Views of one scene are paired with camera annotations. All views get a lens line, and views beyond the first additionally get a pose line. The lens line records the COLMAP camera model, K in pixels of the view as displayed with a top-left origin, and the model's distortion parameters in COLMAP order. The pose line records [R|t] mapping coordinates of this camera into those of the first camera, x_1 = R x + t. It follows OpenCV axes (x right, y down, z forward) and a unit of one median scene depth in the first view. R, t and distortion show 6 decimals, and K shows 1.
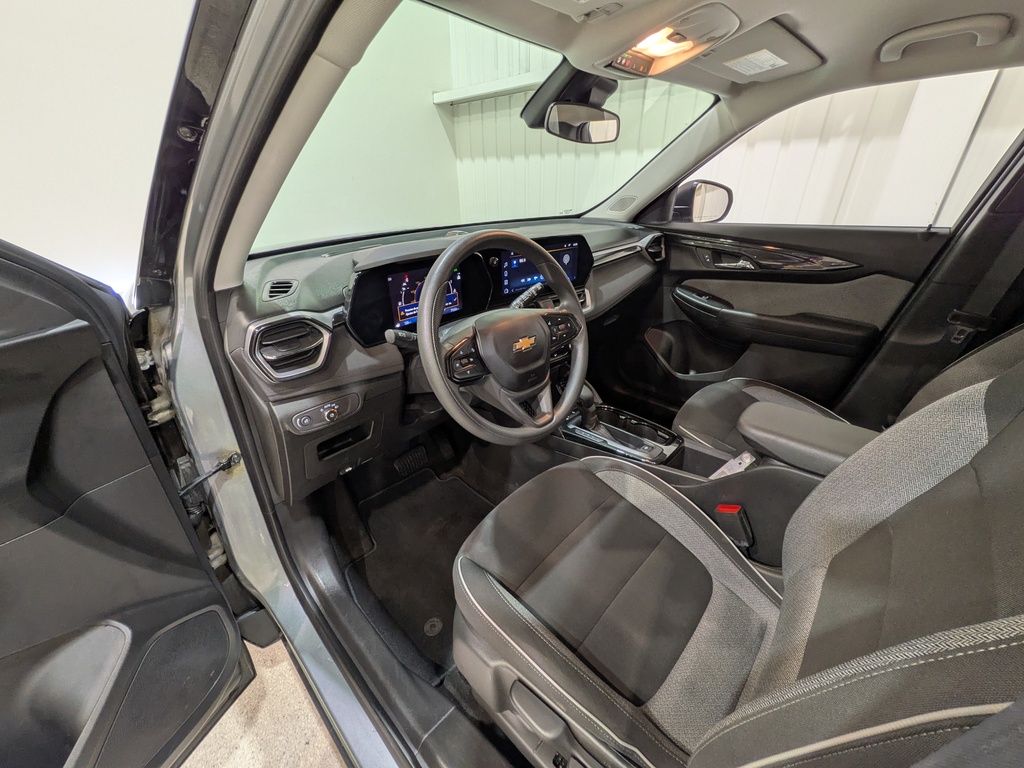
lens RADIAL K [[394.1, 0, 512.0], [0, 394.1, 384.0], [0, 0, 1]] dist [0.000186, 0.000040]
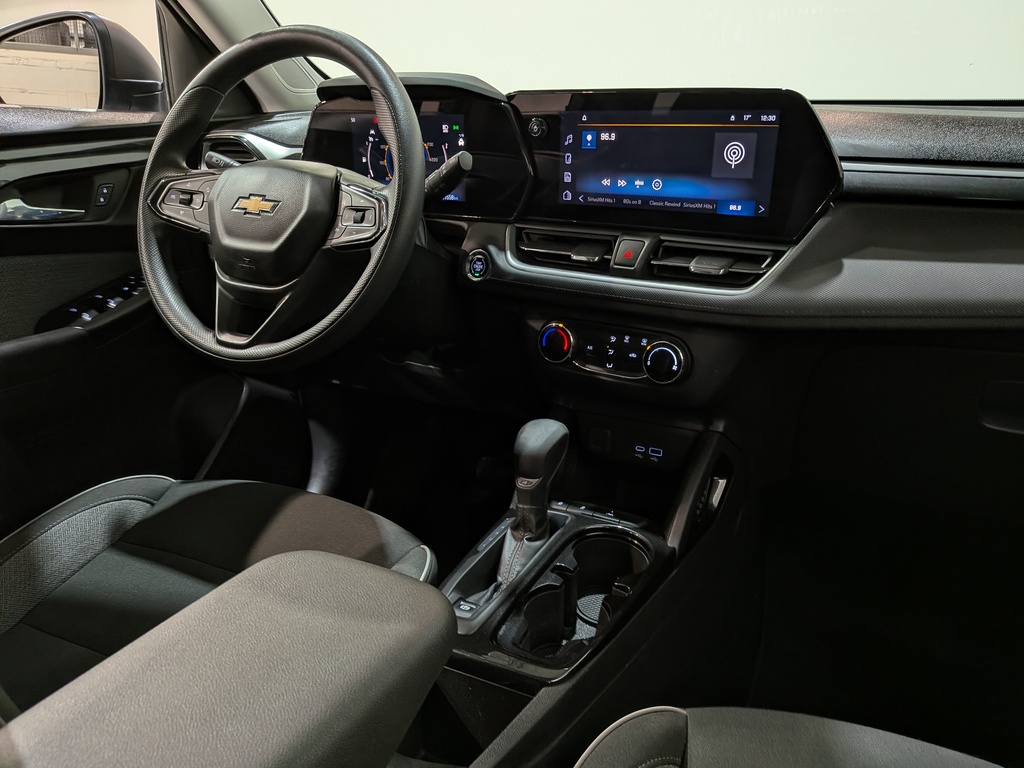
lens RADIAL K [[725.4, 0, 532.1], [0, 725.4, 397.4], [0, 0, 1]] dist [0.087666, -0.190459]
pose [[0.328352, 0.351422, -0.876748, 0.859888], [-0.447030, 0.875495, 0.183502, -0.164815], [0.832075, 0.331679, 0.444567, 0.650489]]
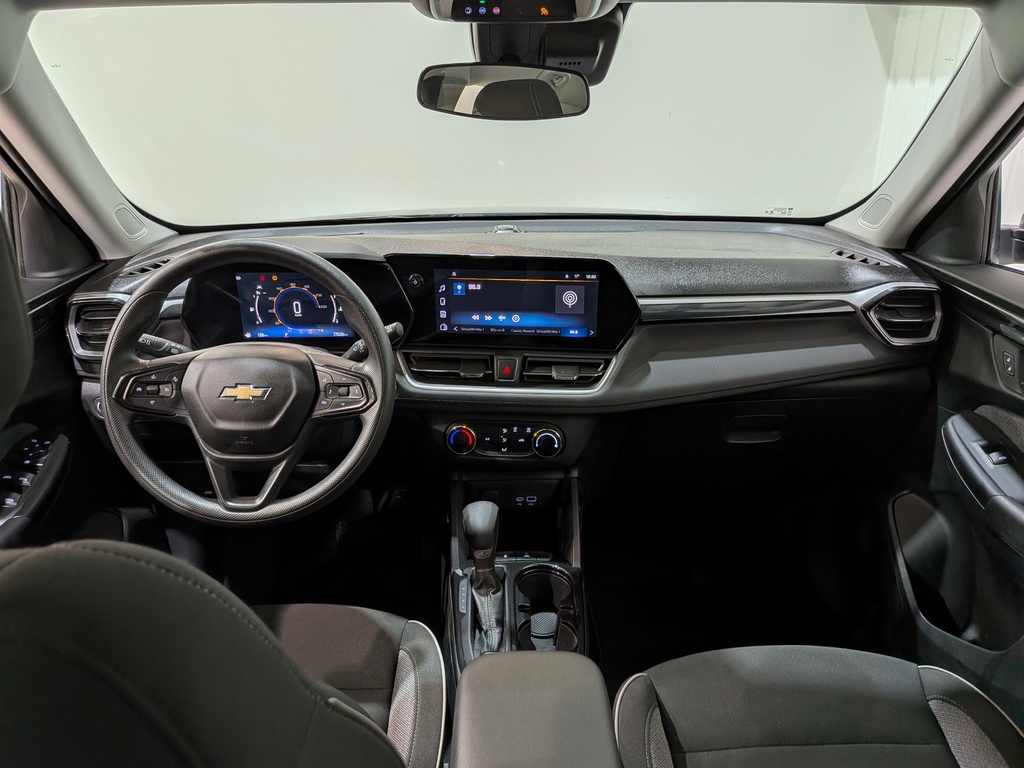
lens RADIAL K [[719.4, 0, 512.0], [0, 719.4, 384.0], [0, 0, 1]] dist [0.101058, -0.189673]
pose [[0.719653, 0.264647, -0.641920, 0.858362], [-0.326845, 0.944796, 0.023090, -0.213683], [0.612594, 0.193192, 0.766424, 0.181556]]
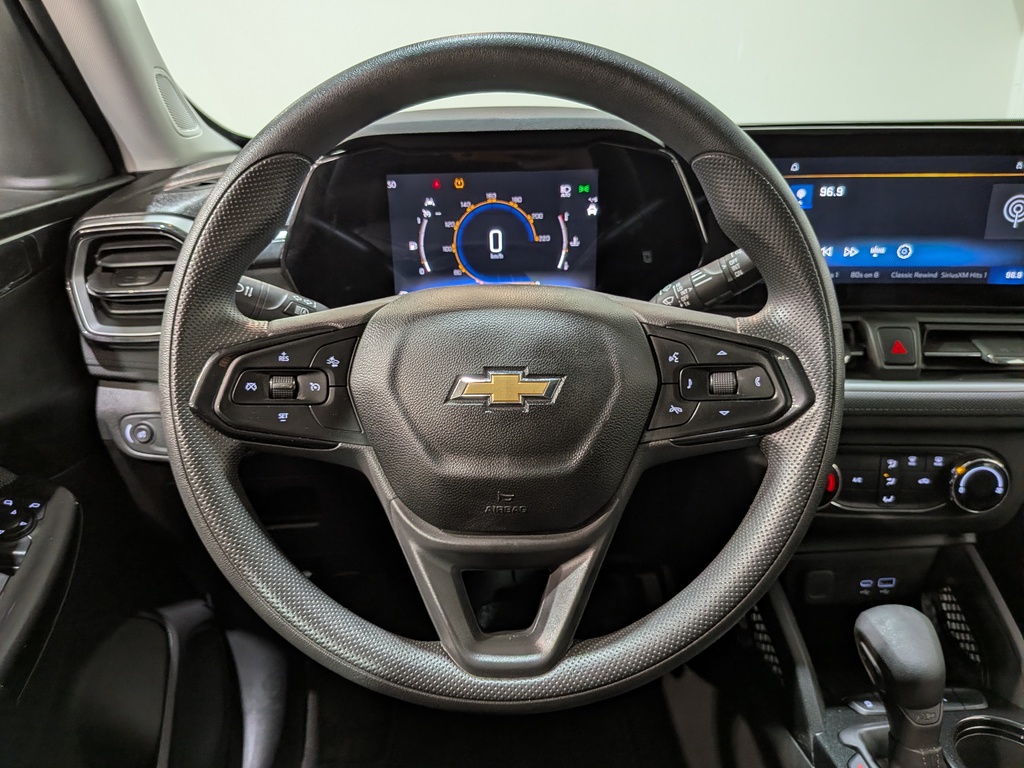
lens RADIAL K [[738.1, 0, 510.3], [0, 738.1, 397.9], [0, 0, 1]] dist [0.078608, -0.157429]
pose [[0.725386, 0.241843, -0.644459, 0.279365], [-0.307338, 0.951535, 0.011147, -0.071063], [0.615921, 0.189981, 0.764558, 0.385529]]
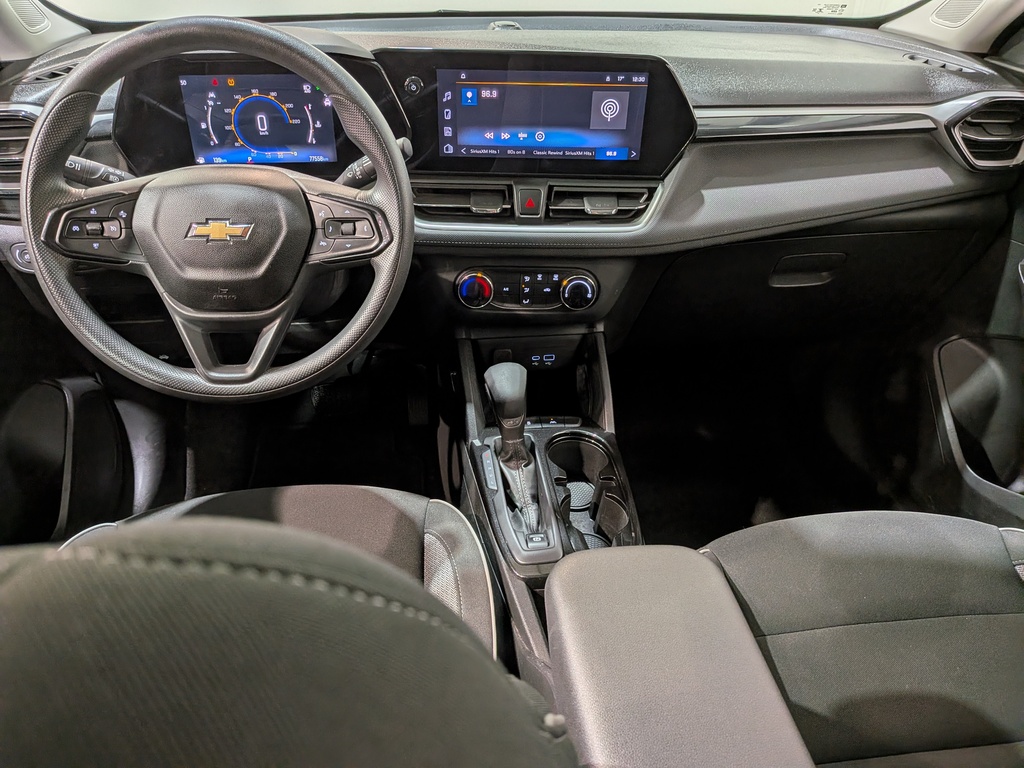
lens RADIAL K [[724.1, 0, 497.2], [0, 724.1, 384.3], [0, 0, 1]] dist [0.045222, -0.071151]
pose [[0.769814, 0.368396, -0.521221, 0.652324], [-0.315533, 0.929505, 0.190945, -0.152351], [0.554821, 0.017470, 0.831786, 0.248909]]
